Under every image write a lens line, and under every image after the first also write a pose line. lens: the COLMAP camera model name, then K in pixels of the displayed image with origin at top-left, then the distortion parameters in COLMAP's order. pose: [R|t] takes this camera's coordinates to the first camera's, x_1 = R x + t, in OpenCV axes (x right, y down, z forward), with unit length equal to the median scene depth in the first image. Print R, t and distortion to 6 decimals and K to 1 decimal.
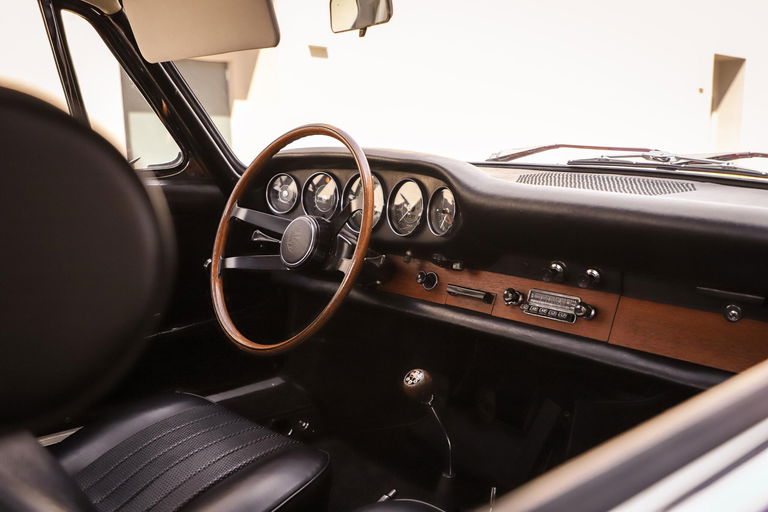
lens RADIAL K [[787.3, 0, 384.0], [0, 787.3, 256.0], [0, 0, 1]] dist [0.011838, 0.004845]
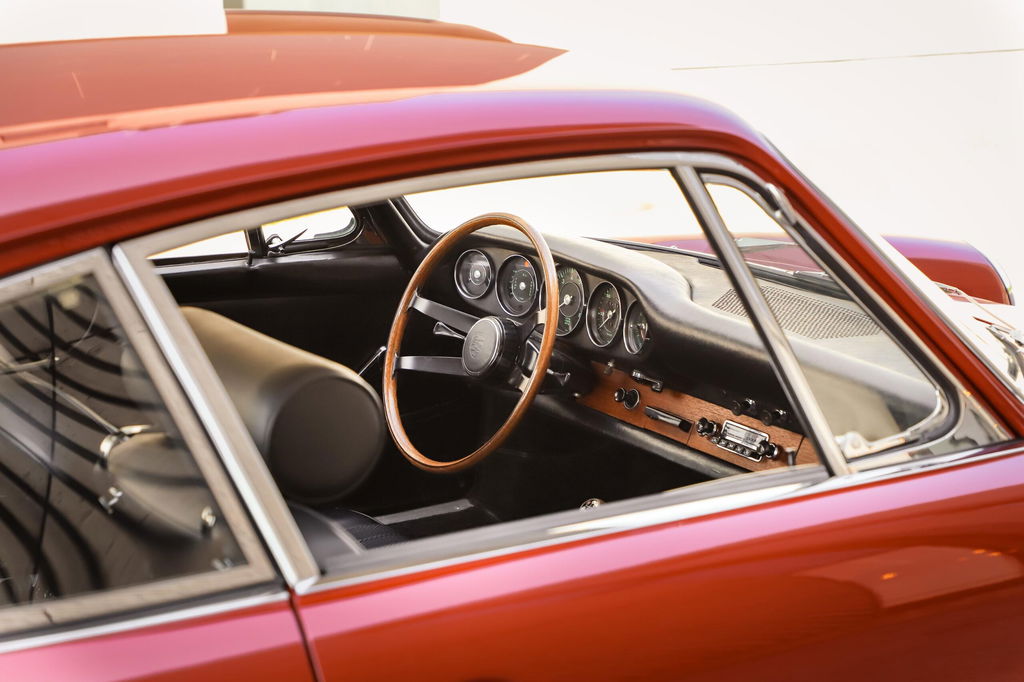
lens RADIAL K [[2076.2, 0, 512.0], [0, 2076.2, 341.0], [0, 0, 1]] dist [0.025246, 0.010142]
pose [[0.985365, 0.048522, -0.163407, 0.286438], [-0.036067, 0.996273, 0.078349, -0.196856], [0.166599, -0.071309, 0.983443, -1.200514]]
